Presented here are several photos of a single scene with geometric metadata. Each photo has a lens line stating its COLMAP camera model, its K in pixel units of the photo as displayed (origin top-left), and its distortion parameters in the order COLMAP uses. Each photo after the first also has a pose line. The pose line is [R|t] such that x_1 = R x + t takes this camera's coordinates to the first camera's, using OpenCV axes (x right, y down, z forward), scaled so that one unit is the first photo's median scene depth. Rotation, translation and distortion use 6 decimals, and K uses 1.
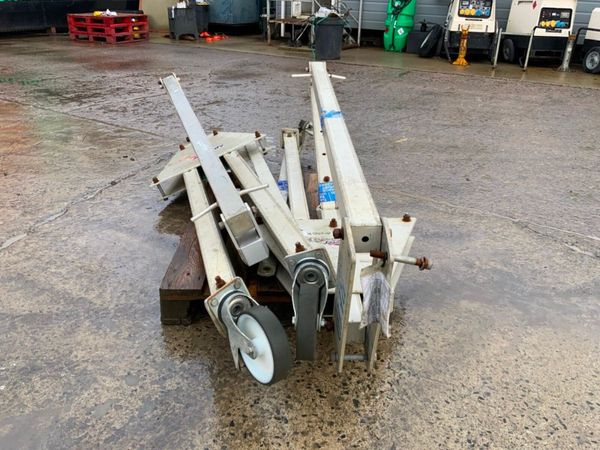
lens RADIAL K [[499.0, 0, 300.3], [0, 499.0, 223.7], [0, 0, 1]] dist [0.042990, -0.065534]
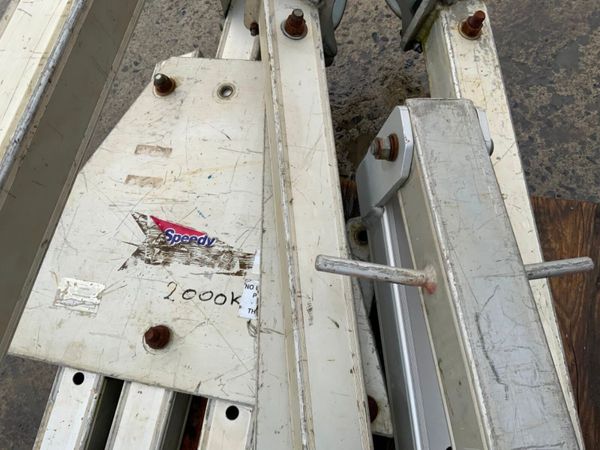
lens RADIAL K [[499.0, 0, 302.6], [0, 499.0, 226.5], [0, 0, 1]] dist [0.042990, -0.065534]
pose [[-0.962687, -0.135560, 0.234216, -0.025393], [0.246643, -0.083365, 0.965514, -0.074766], [-0.111359, 0.987256, 0.113689, 0.209999]]
